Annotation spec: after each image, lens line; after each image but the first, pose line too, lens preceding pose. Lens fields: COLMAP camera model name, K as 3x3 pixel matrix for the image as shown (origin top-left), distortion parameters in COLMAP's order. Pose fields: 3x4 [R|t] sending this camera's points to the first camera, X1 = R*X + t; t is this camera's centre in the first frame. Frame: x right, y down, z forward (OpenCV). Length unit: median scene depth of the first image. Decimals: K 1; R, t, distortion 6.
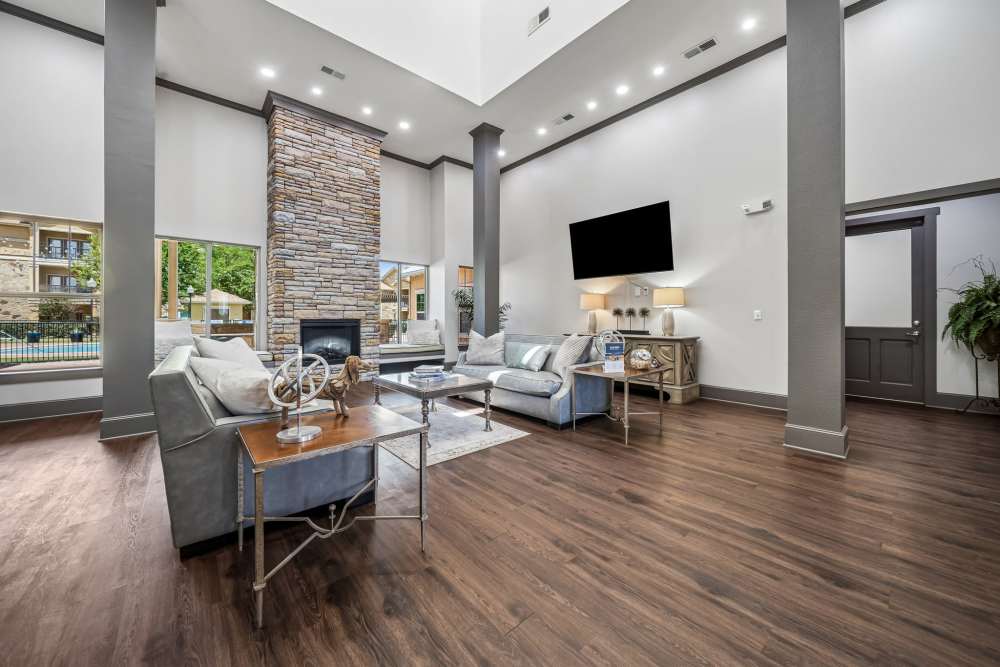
lens RADIAL K [[361.0, 0, 497.0], [0, 361.0, 312.4], [0, 0, 1]] dist [-0.002980, -0.000092]
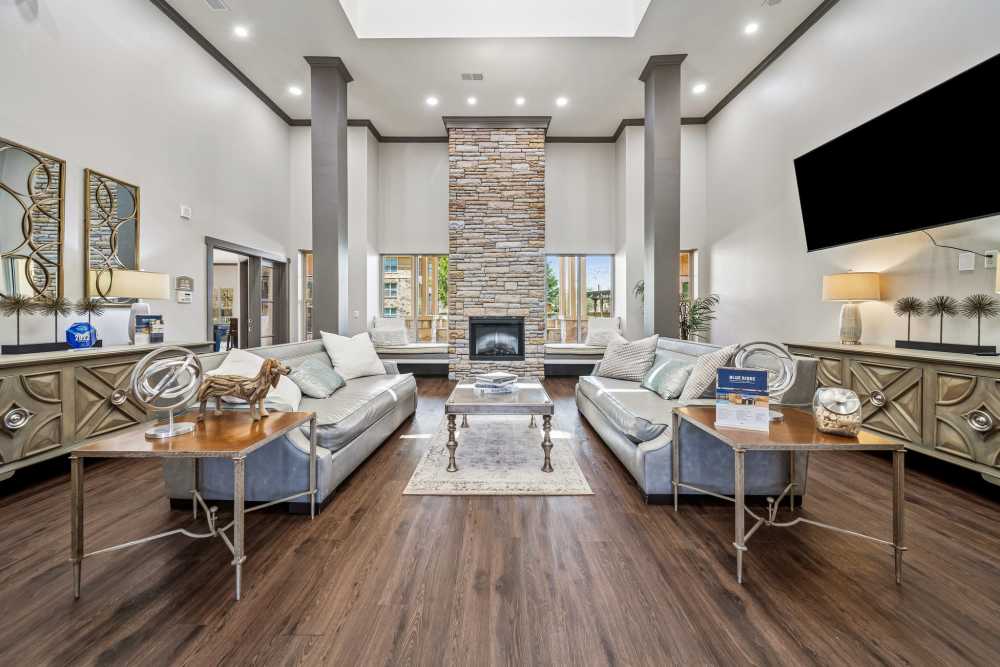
lens RADIAL K [[361.0, 0, 497.0], [0, 361.0, 312.4], [0, 0, 1]] dist [-0.002980, -0.000092]
pose [[0.747248, -0.003025, -0.664539, 0.235702], [0.010791, 0.999913, 0.007583, -0.001359], [0.664458, -0.012838, 0.747216, 0.231436]]
